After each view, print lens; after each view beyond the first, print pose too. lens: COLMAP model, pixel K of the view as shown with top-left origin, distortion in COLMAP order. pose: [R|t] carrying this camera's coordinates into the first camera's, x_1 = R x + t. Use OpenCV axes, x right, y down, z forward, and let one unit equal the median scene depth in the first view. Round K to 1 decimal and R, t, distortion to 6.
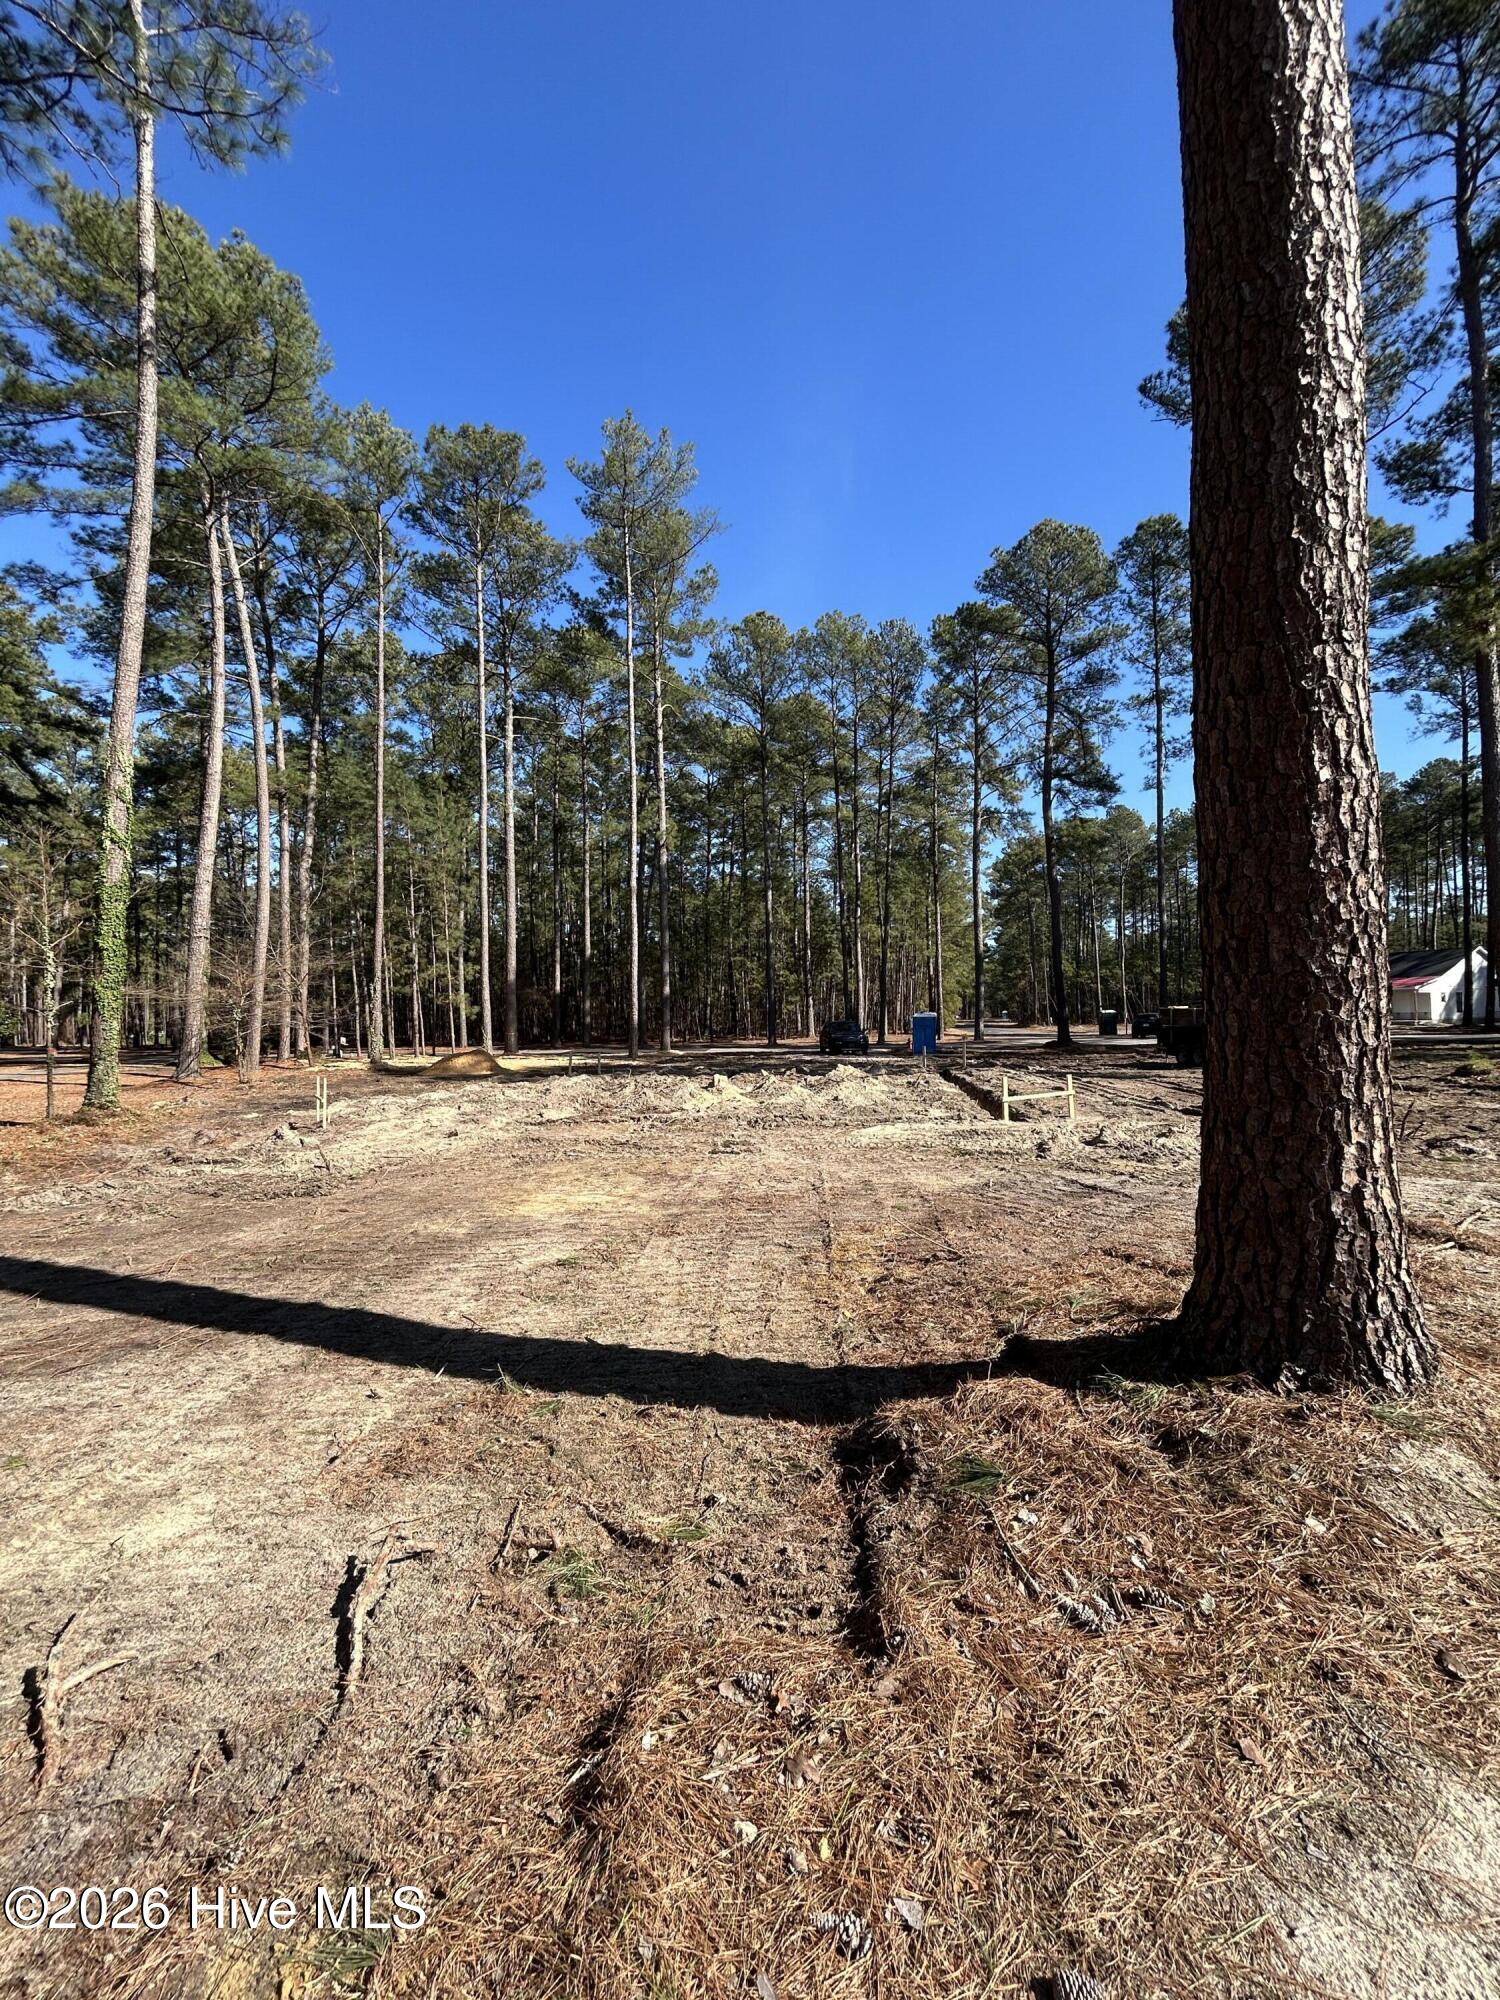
lens RADIAL K [[801.1, 0, 750.6], [0, 801.1, 1001.5], [0, 0, 1]] dist [-0.001629, 0.000588]
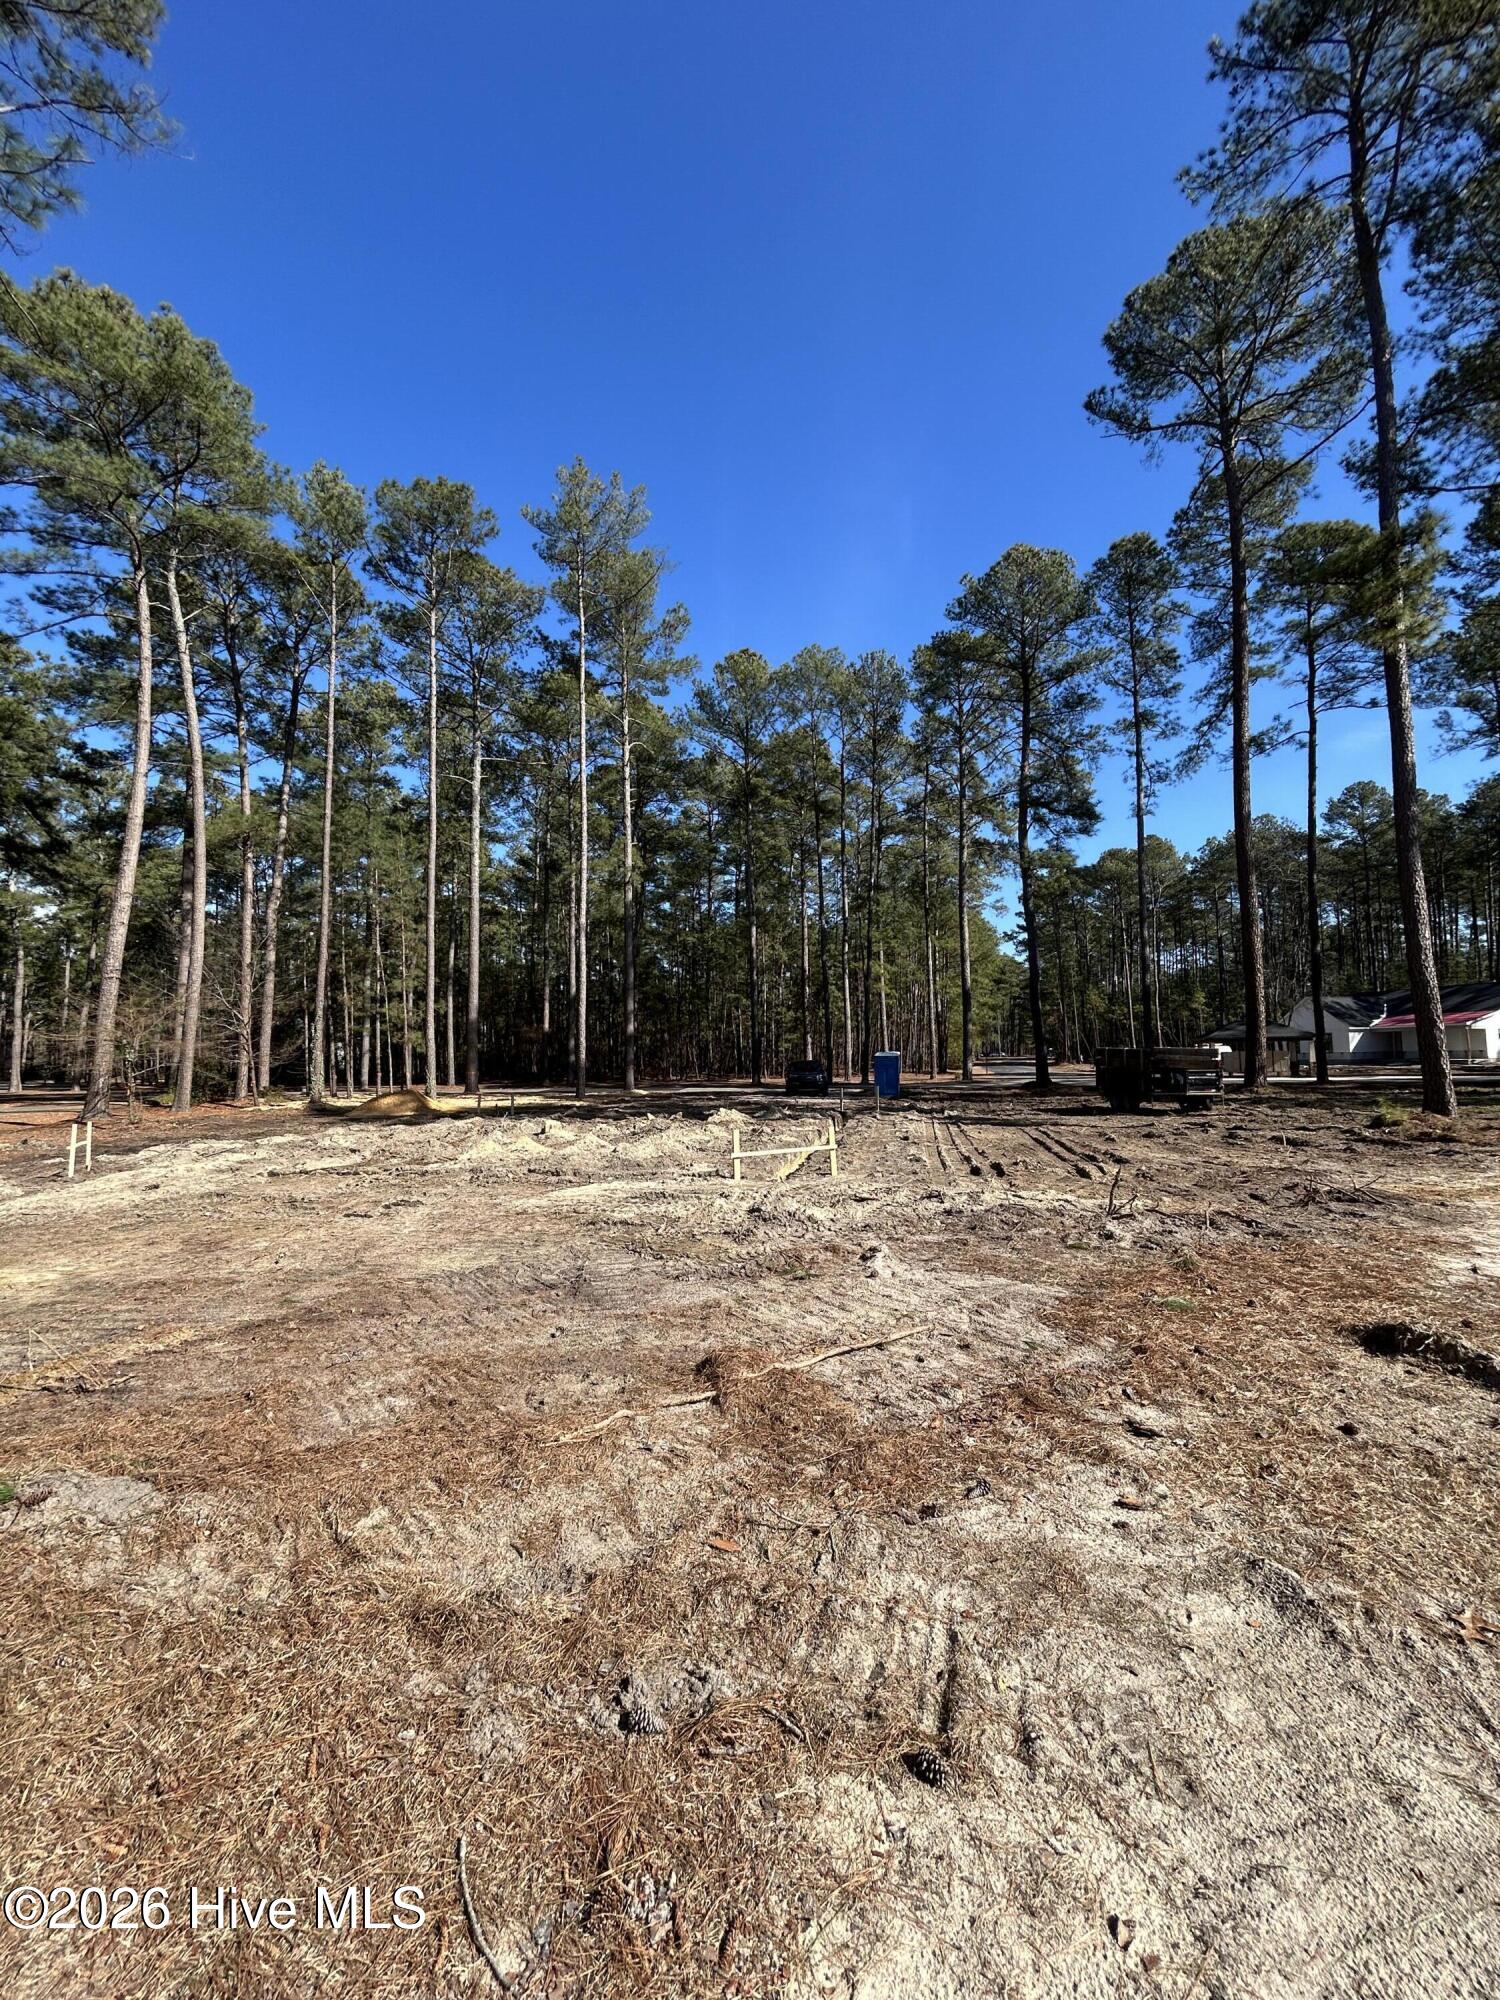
lens RADIAL K [[801.1, 0, 749.1], [0, 801.1, 1000.2], [0, 0, 1]] dist [-0.001629, 0.000588]
pose [[0.997502, -0.004696, -0.070489, 0.106341], [0.001319, 0.998852, -0.047888, -0.001351], [0.070633, 0.047676, 0.996362, 0.030330]]
